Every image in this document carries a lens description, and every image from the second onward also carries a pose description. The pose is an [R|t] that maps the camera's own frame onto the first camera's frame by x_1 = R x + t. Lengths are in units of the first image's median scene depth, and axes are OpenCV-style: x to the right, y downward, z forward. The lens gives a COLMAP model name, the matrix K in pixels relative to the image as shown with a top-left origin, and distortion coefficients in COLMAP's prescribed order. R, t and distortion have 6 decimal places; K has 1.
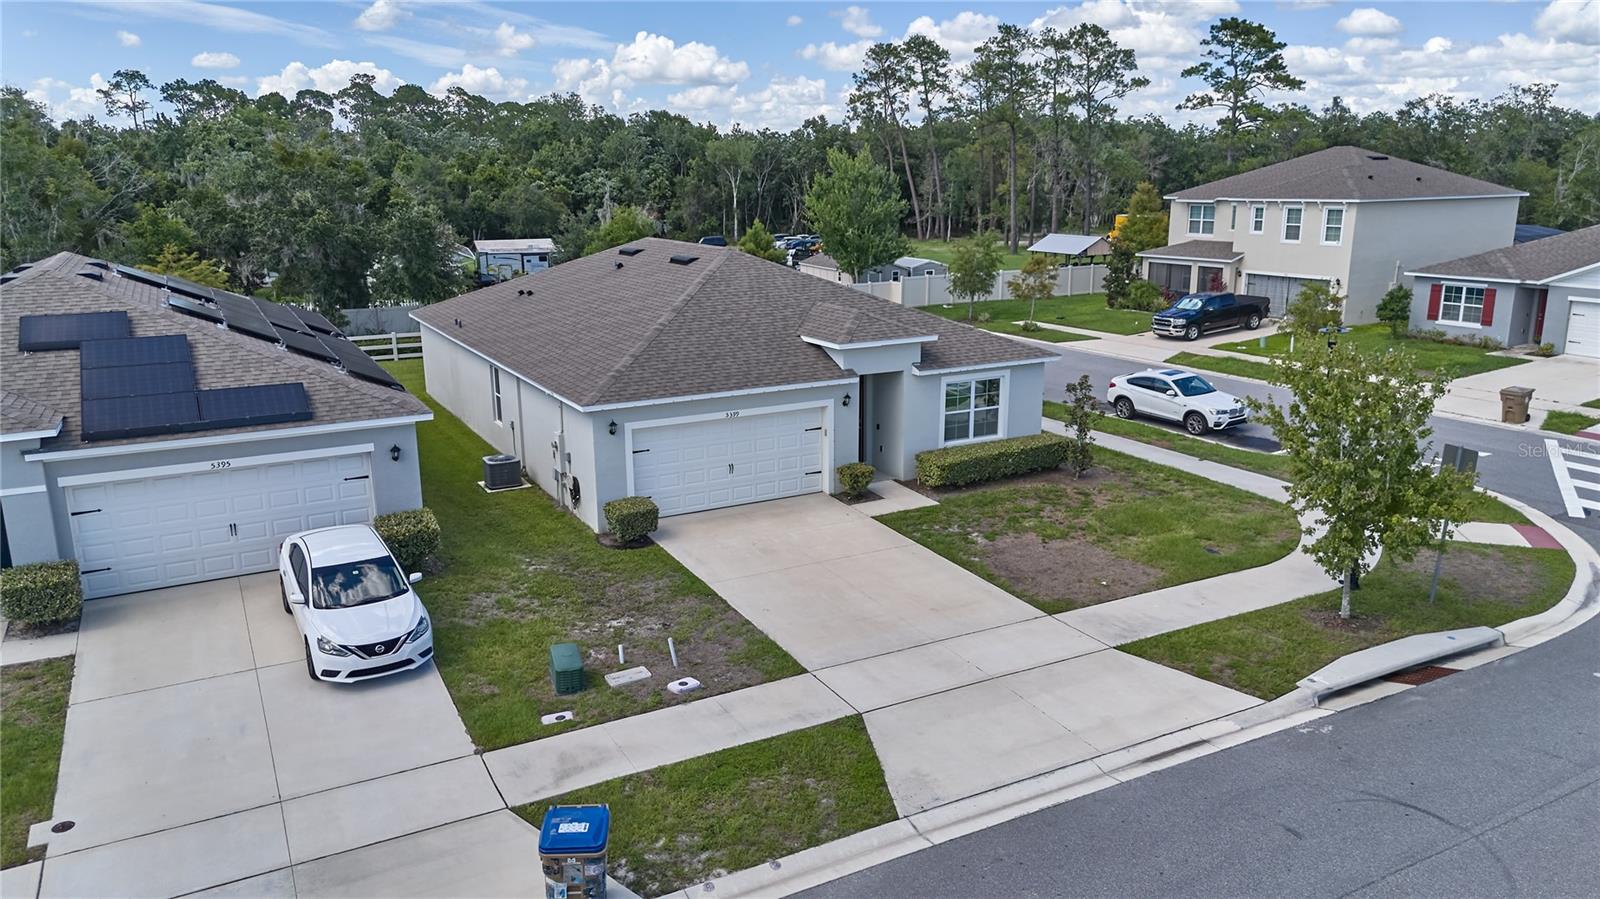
lens RADIAL K [[1130.7, 0, 801.6], [0, 1130.7, 440.5], [0, 0, 1]] dist [0.064767, -0.061067]
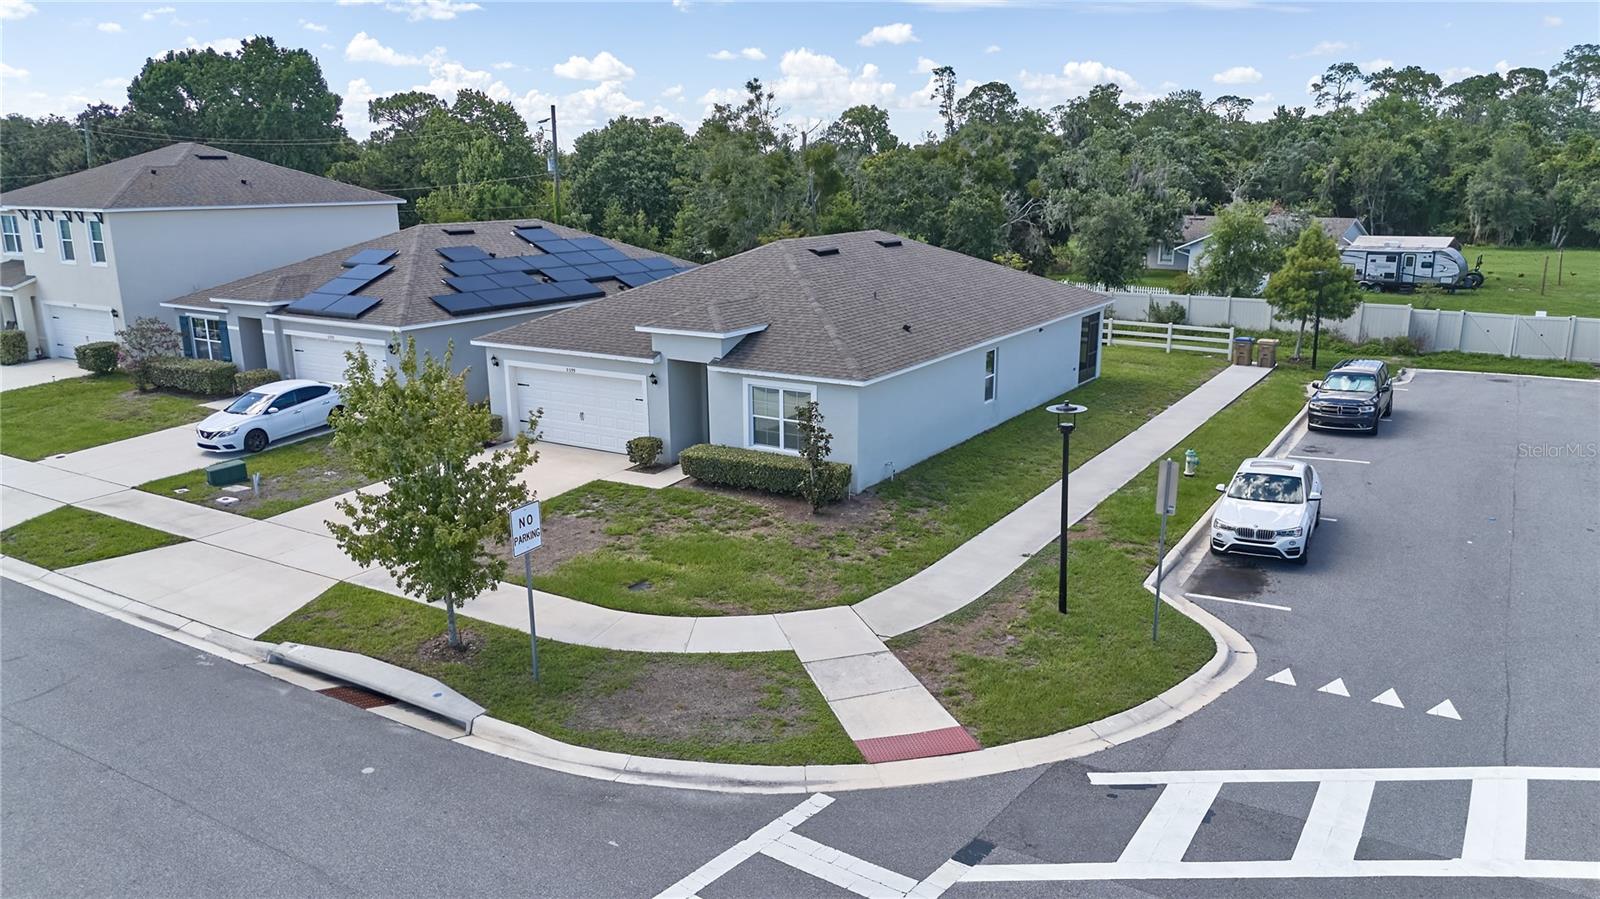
lens RADIAL K [[1130.7, 0, 801.6], [0, 1130.7, 440.5], [0, 0, 1]] dist [0.064767, -0.061067]
pose [[0.488760, 0.206965, -0.847513, 1.003831], [-0.196690, 0.972583, 0.124076, -0.135368], [0.849957, 0.106054, 0.516068, 0.532065]]
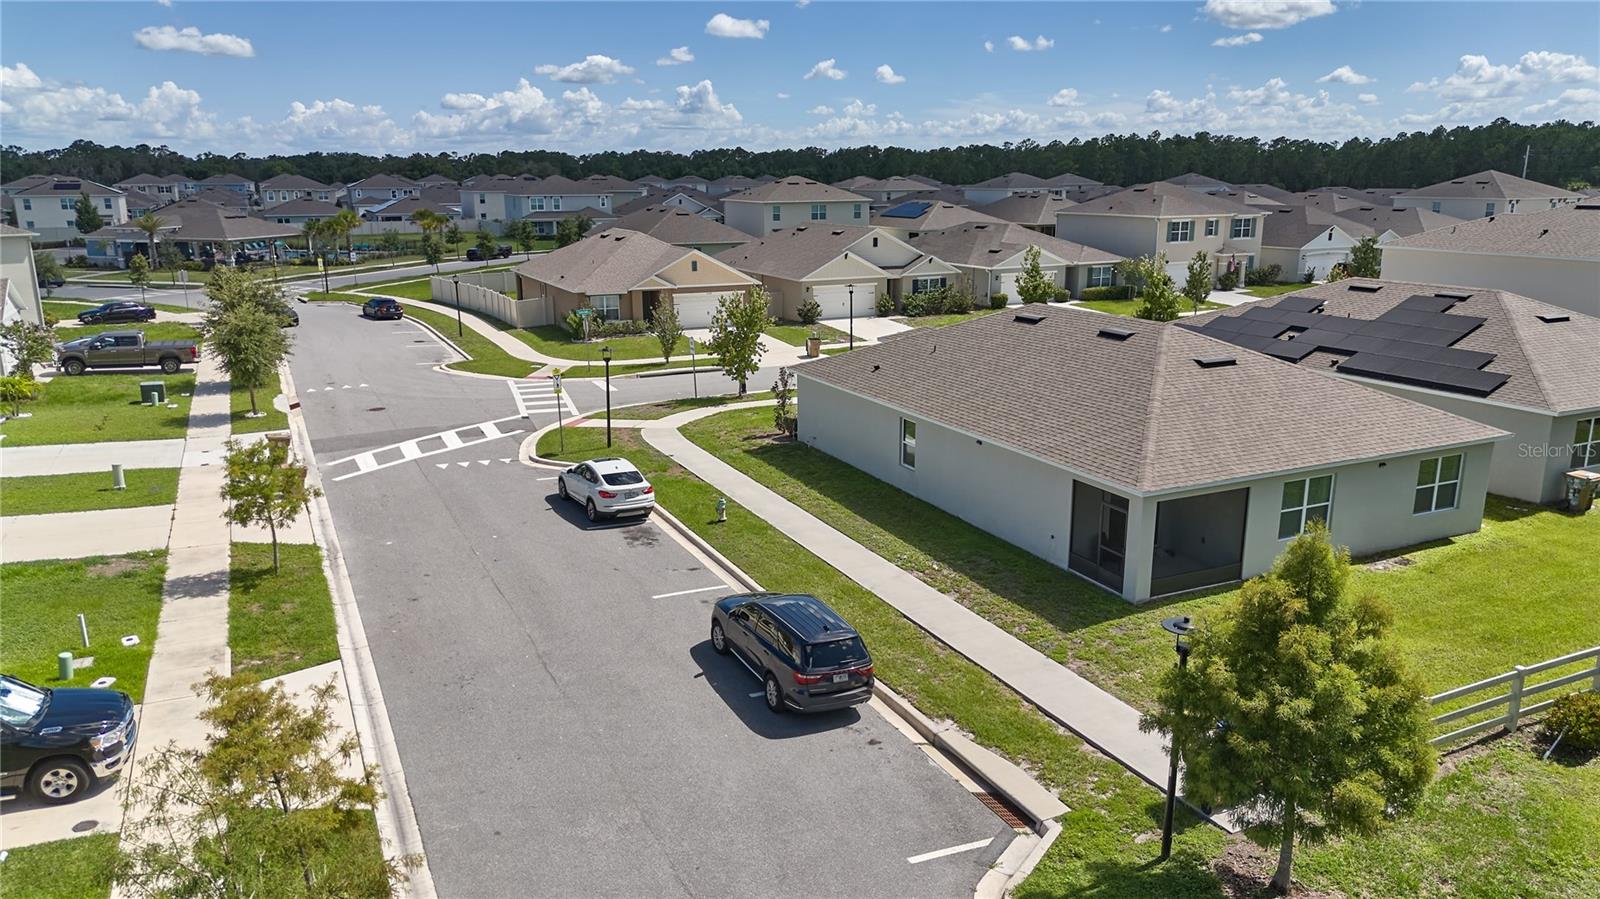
lens RADIAL K [[1116.0, 0, 791.4], [0, 1116.0, 448.8], [0, 0, 1]] dist [0.116696, -0.154073]
pose [[-0.998041, -0.001766, 0.062542, 0.139146], [0.026908, 0.890319, 0.454542, -0.660538], [-0.056486, 0.455335, -0.888527, 2.422077]]
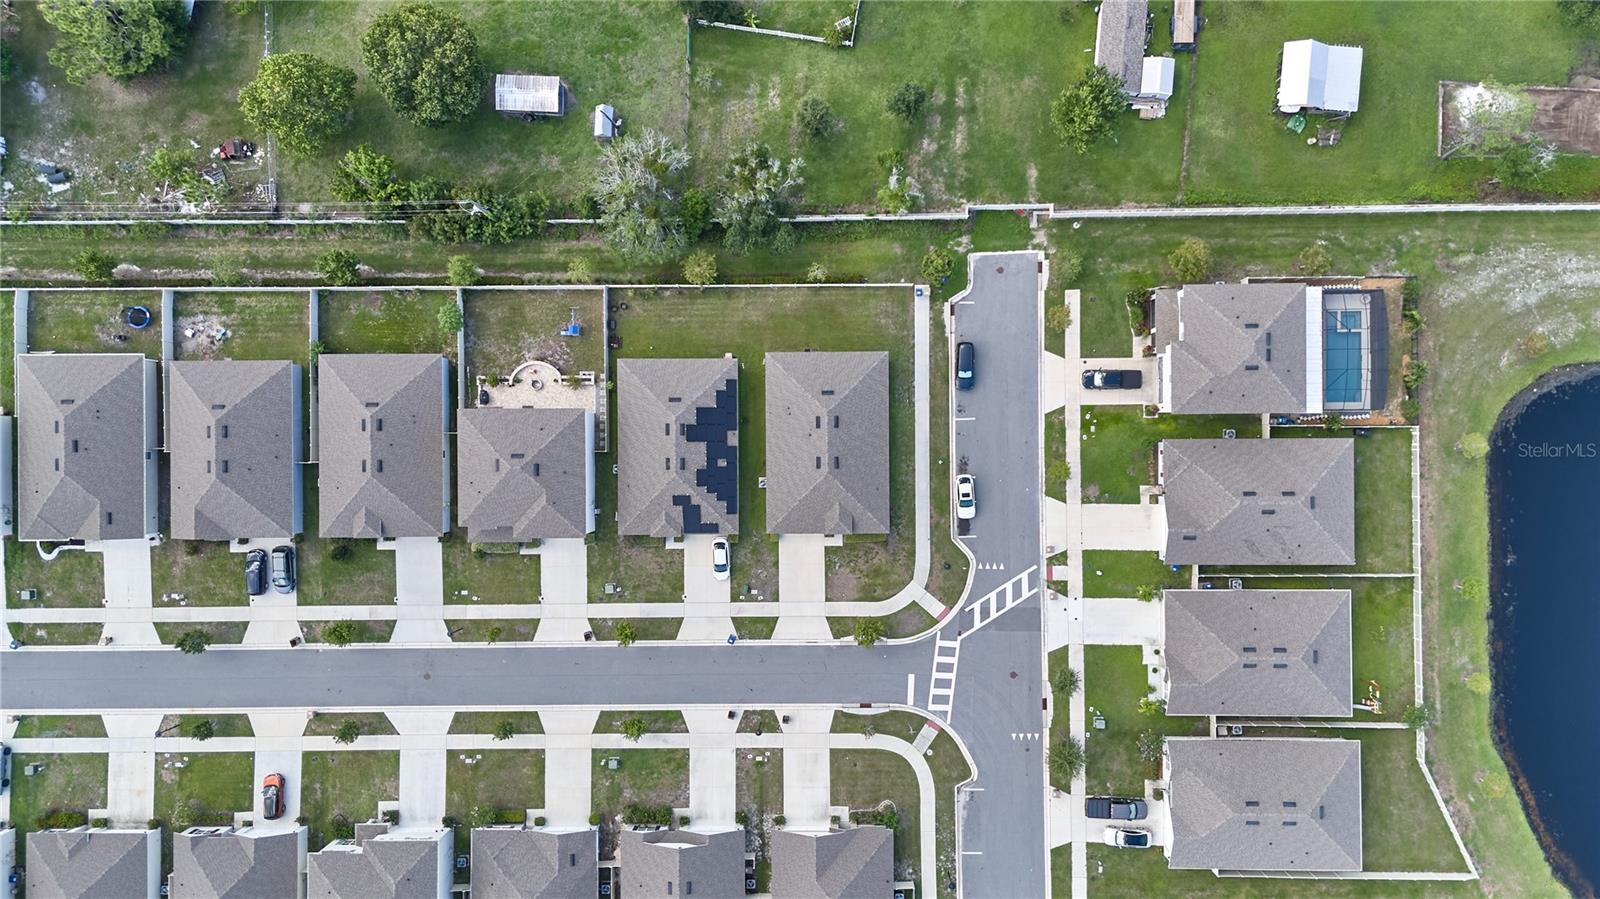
lens RADIAL K [[1130.7, 0, 801.6], [0, 1130.7, 440.5], [0, 0, 1]] dist [0.064767, -0.061067]
pose [[0.879453, 0.475818, -0.012600, -0.158908], [-0.090881, 0.193841, 0.976814, -4.207586], [0.467228, -0.857918, 0.213717, 0.293509]]
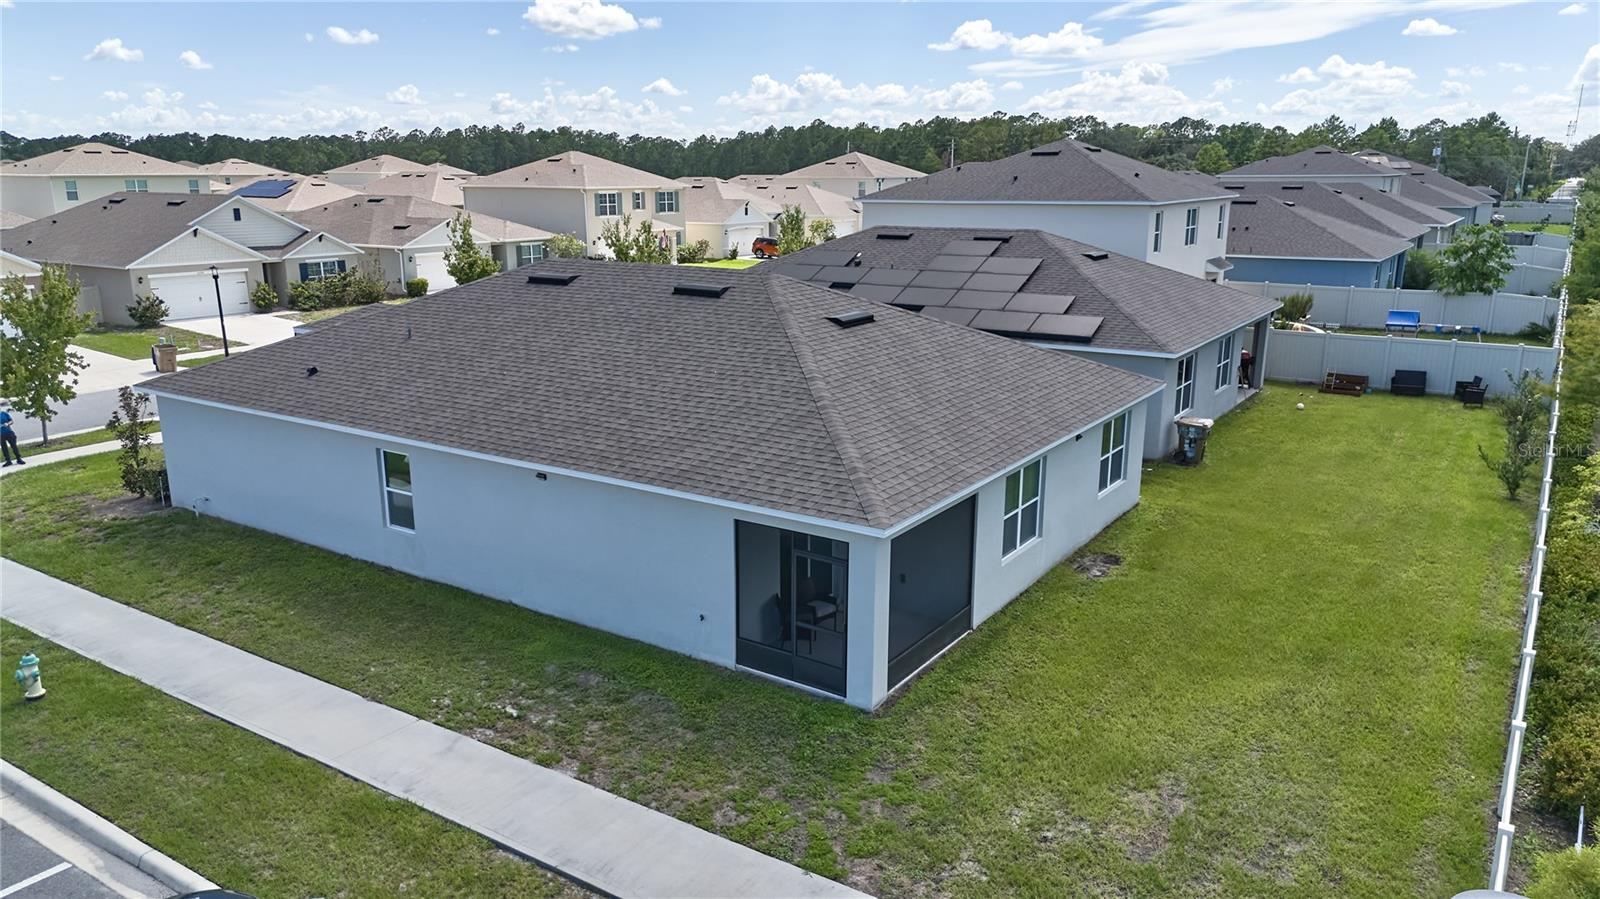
lens RADIAL K [[1130.7, 0, 801.6], [0, 1130.7, 440.5], [0, 0, 1]] dist [0.064767, -0.061067]
pose [[-0.884912, 0.117230, -0.450763, 0.186823], [-0.098704, 0.898623, 0.427475, -0.475666], [0.455179, 0.422770, -0.783631, 2.005219]]
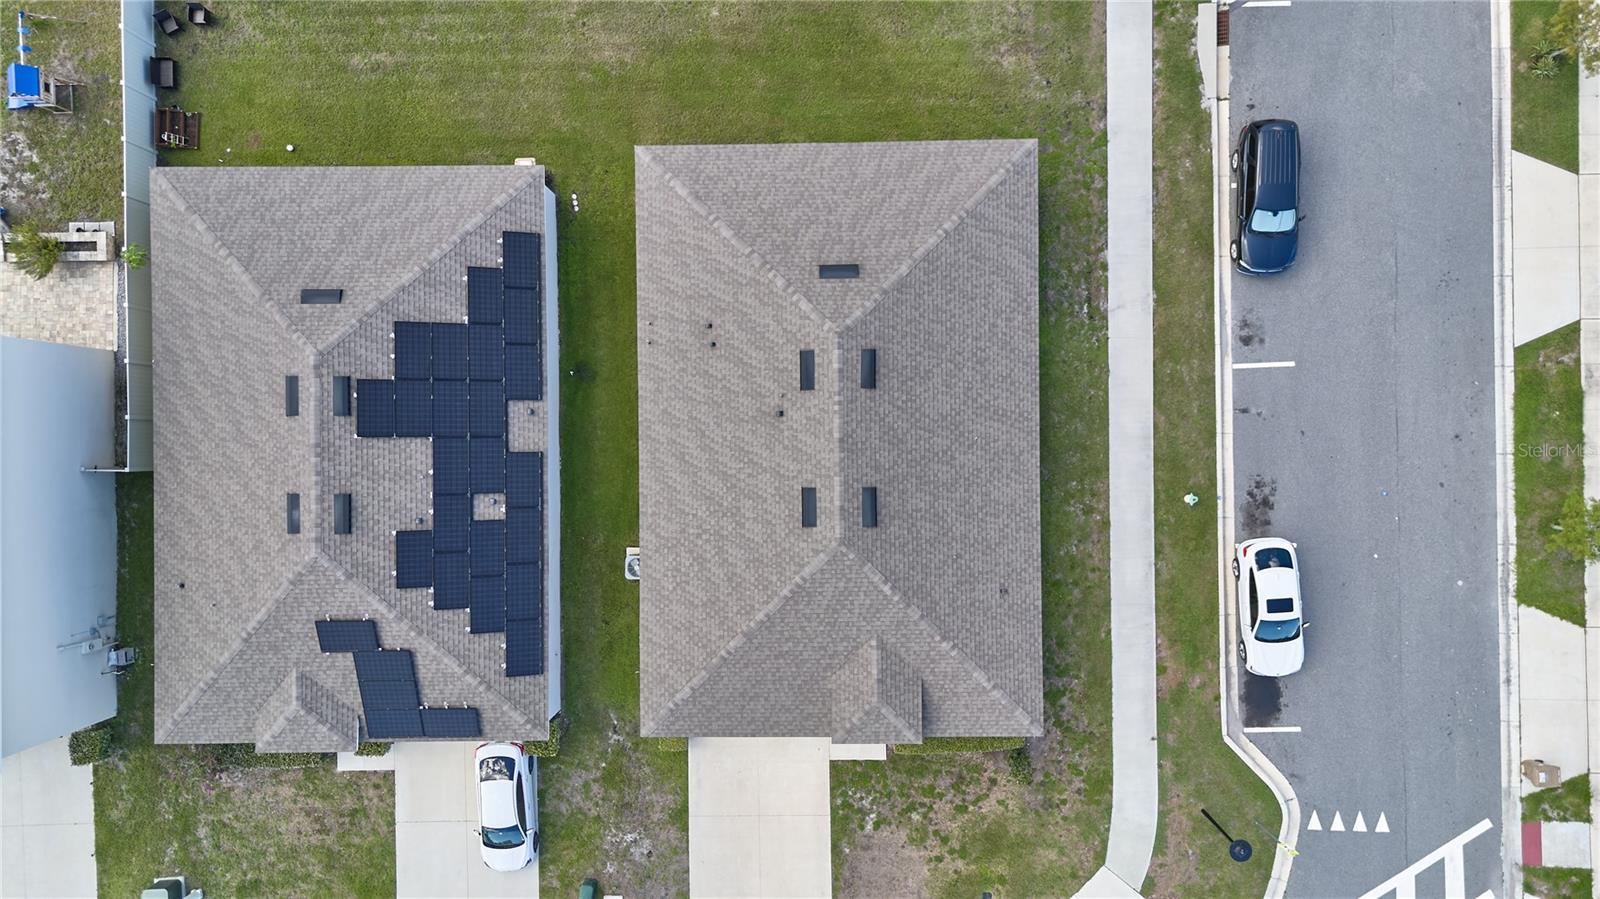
lens RADIAL K [[1130.7, 0, 801.6], [0, 1130.7, 440.5], [0, 0, 1]] dist [0.064767, -0.061067]
pose [[0.881249, 0.472504, -0.011856, -0.144617], [-0.092546, 0.197094, 0.976007, -1.376753], [0.463504, -0.859007, 0.217418, 0.925921]]
